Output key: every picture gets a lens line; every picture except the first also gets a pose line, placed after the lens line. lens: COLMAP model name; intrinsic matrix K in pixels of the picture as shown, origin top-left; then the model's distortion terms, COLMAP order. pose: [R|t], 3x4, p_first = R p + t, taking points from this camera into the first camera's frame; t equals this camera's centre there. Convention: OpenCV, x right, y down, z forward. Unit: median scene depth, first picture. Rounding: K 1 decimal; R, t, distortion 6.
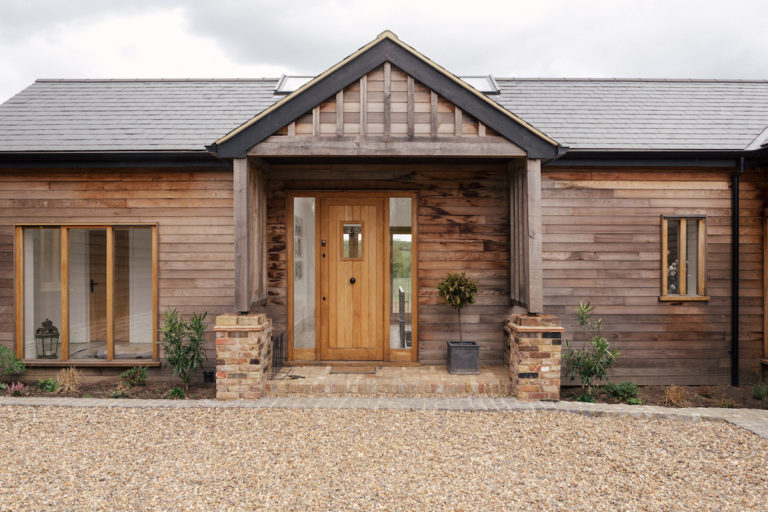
lens RADIAL K [[529.6, 0, 384.0], [0, 529.6, 261.1], [0, 0, 1]] dist [0.008179, 0.001948]
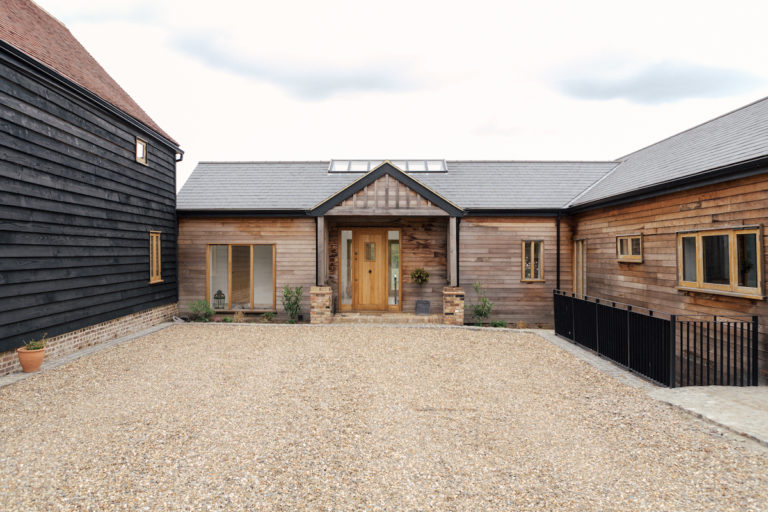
lens RADIAL K [[529.6, 0, 383.8], [0, 529.6, 252.2], [0, 0, 1]] dist [0.008179, 0.001948]
pose [[0.999939, 0.002101, -0.010858, 0.015291], [-0.002032, 0.999978, 0.006372, -0.050193], [0.010871, -0.006349, 0.999921, -1.049589]]
